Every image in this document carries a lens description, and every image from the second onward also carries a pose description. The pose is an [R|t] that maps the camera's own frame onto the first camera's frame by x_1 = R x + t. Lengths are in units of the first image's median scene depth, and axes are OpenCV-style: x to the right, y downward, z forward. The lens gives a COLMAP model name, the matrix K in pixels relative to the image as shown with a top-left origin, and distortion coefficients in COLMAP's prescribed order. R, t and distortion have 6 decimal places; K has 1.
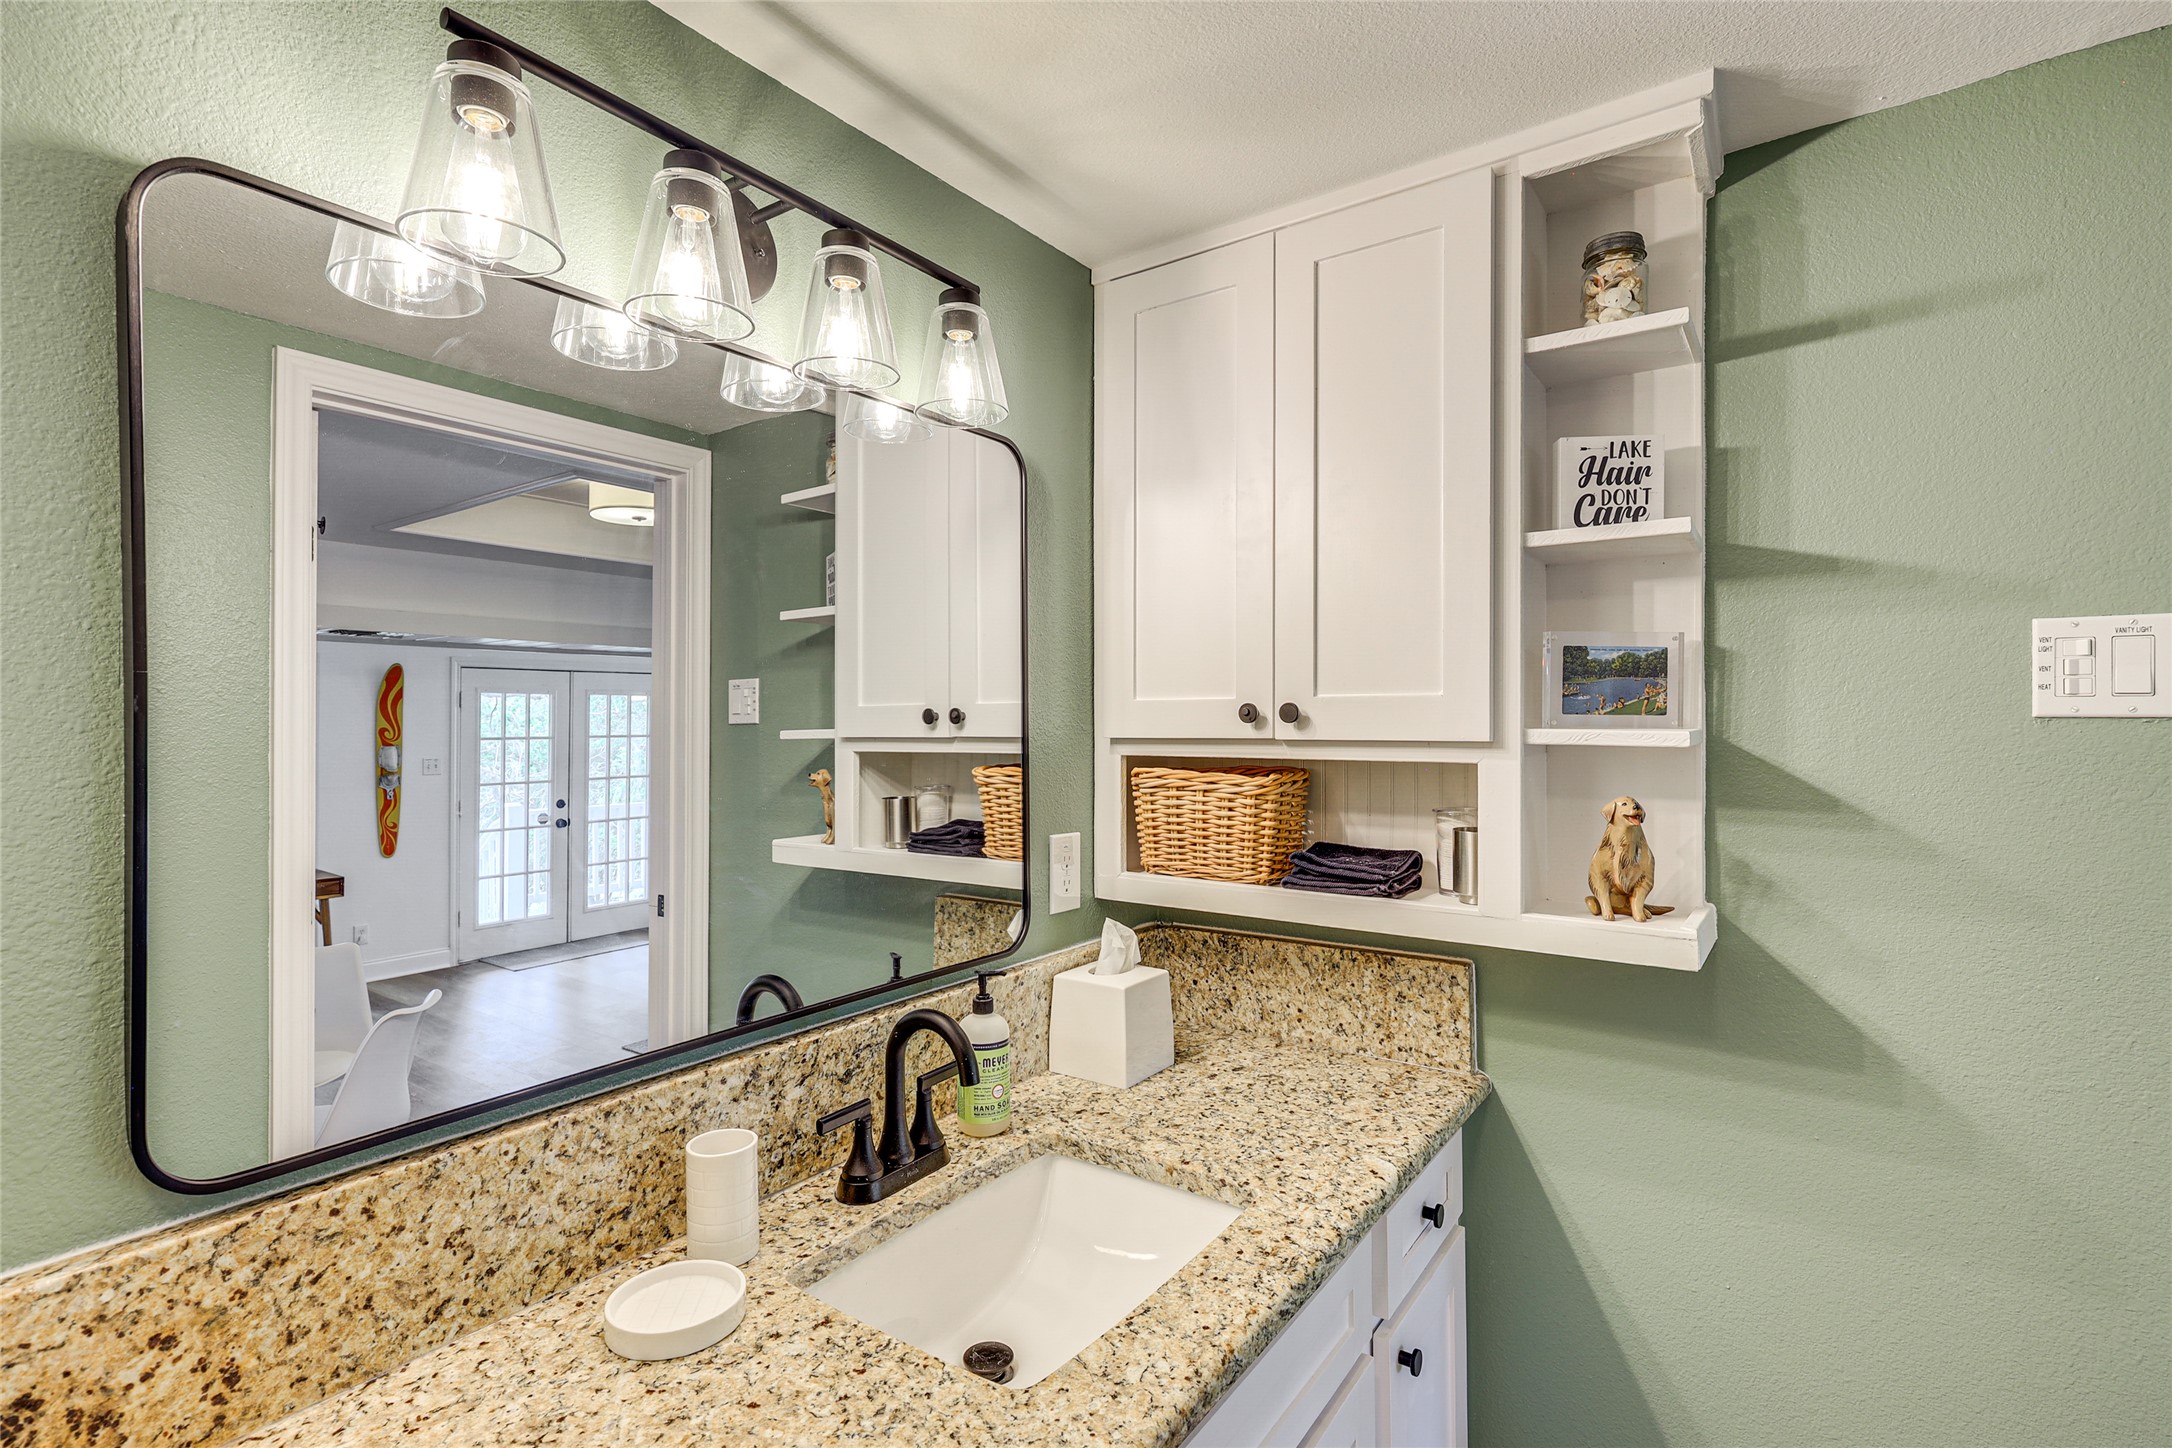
lens RADIAL K [[1011.8, 0, 1073.5], [0, 1011.8, 721.3], [0, 0, 1]] dist [0.002504, 0.000272]
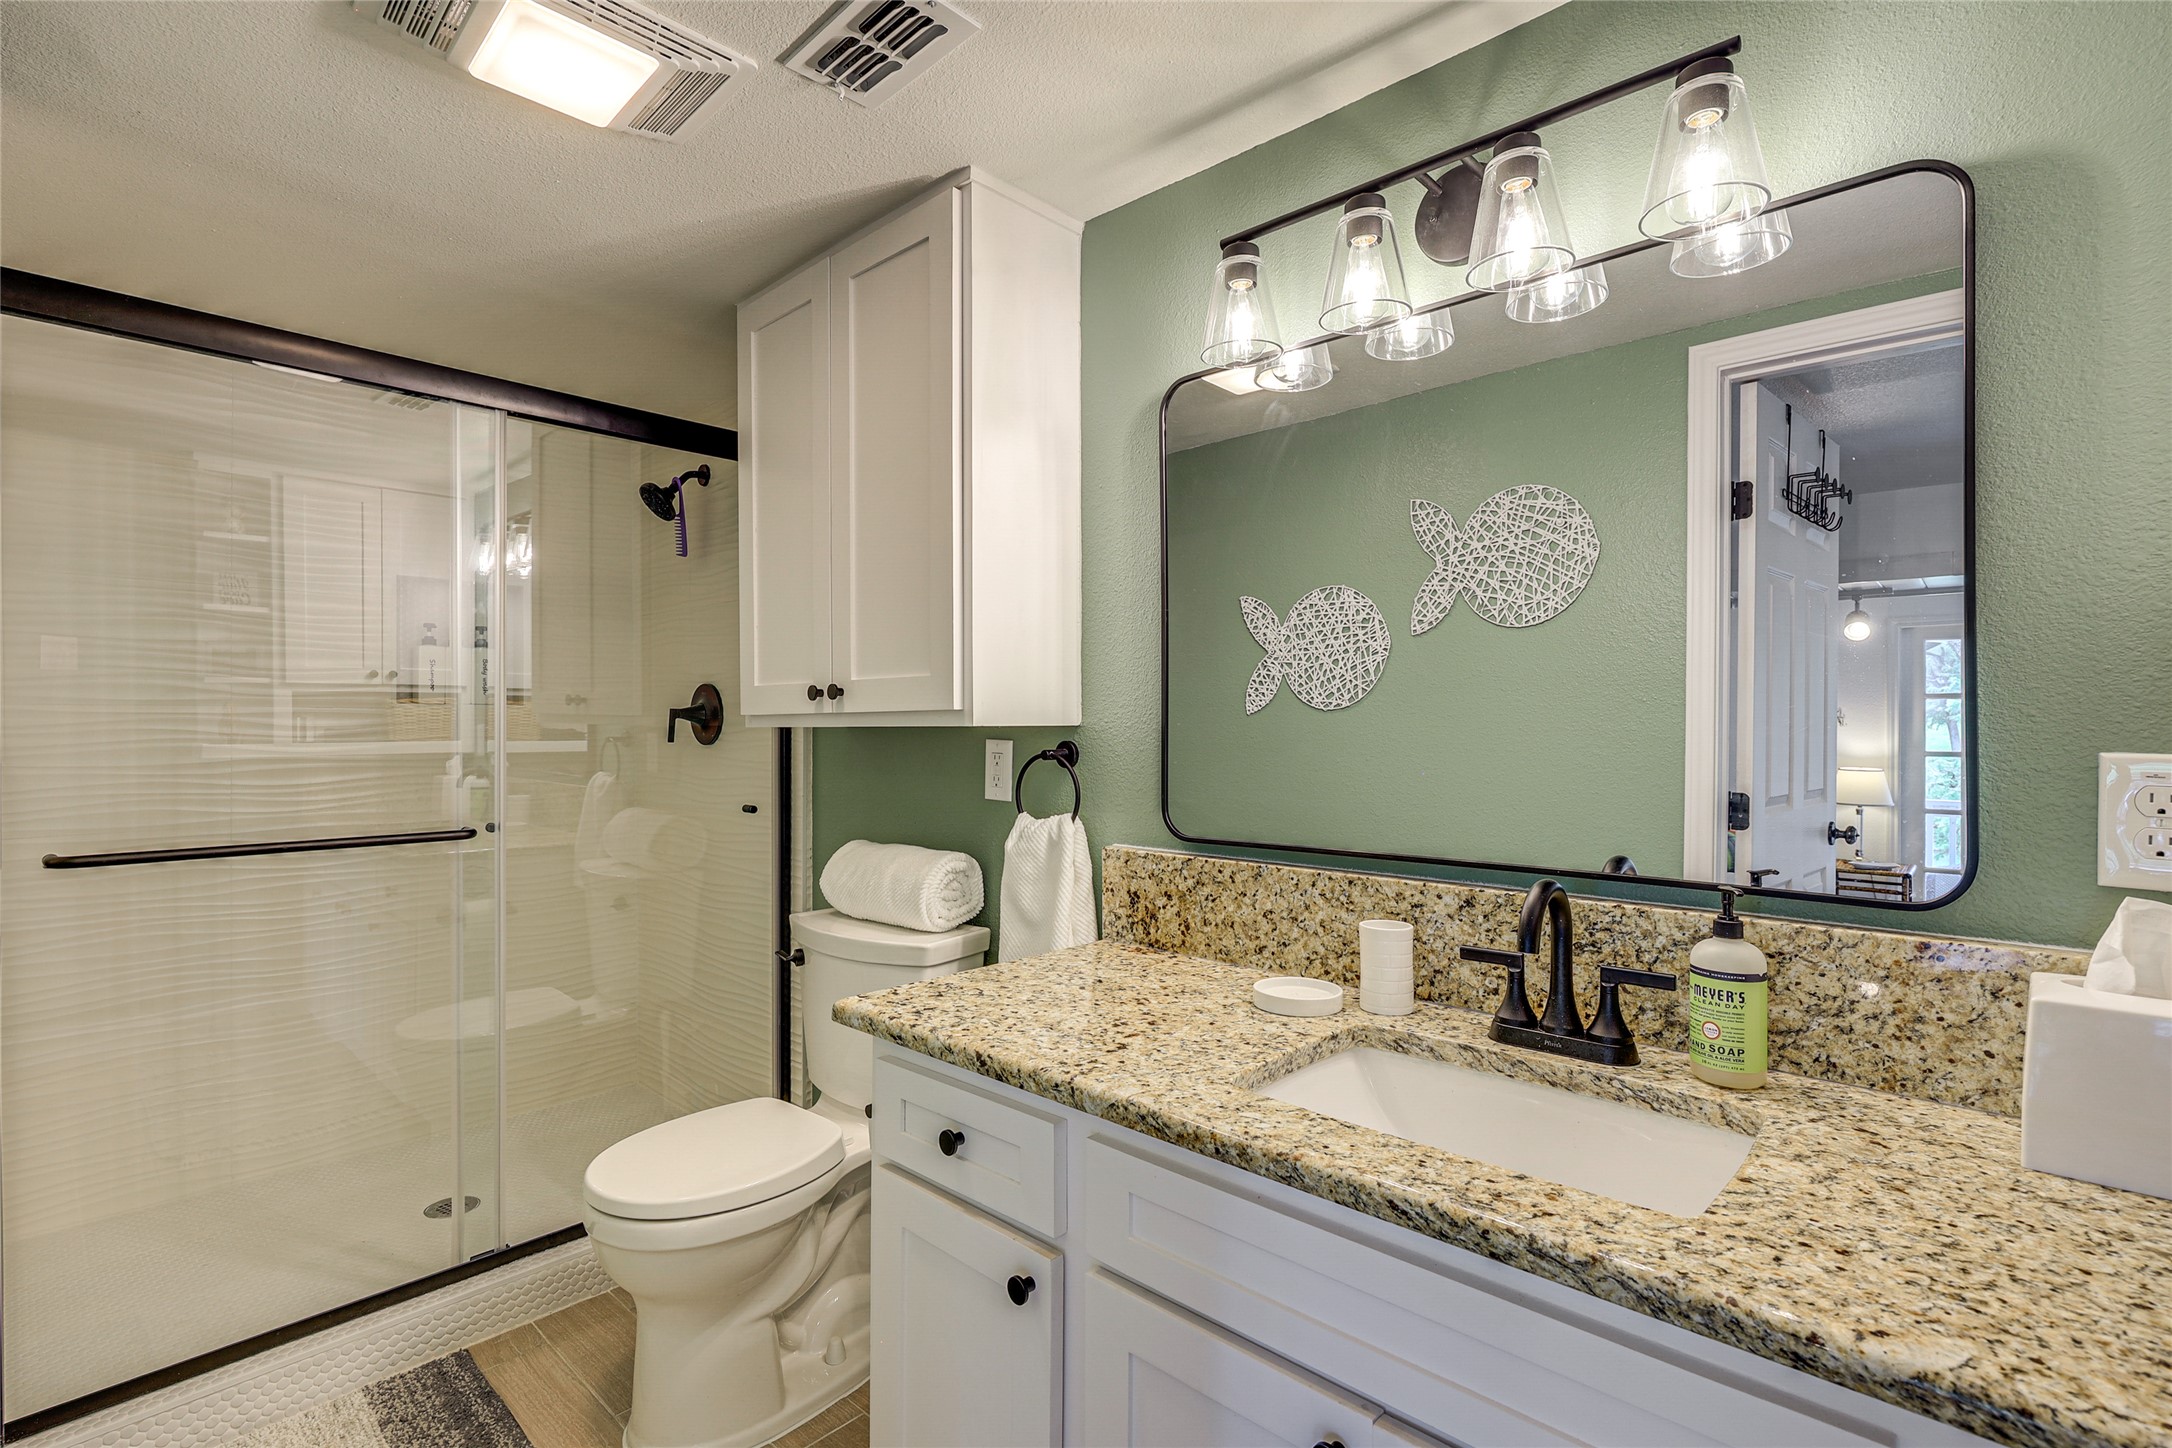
lens RADIAL K [[1011.8, 0, 1073.7], [0, 1011.8, 728.0], [0, 0, 1]] dist [0.002504, 0.000272]
pose [[-0.122697, 0.012207, -0.992369, 1.091245], [0.008624, 0.999900, 0.011233, 0.148617], [0.992407, -0.007180, -0.122790, 0.812620]]
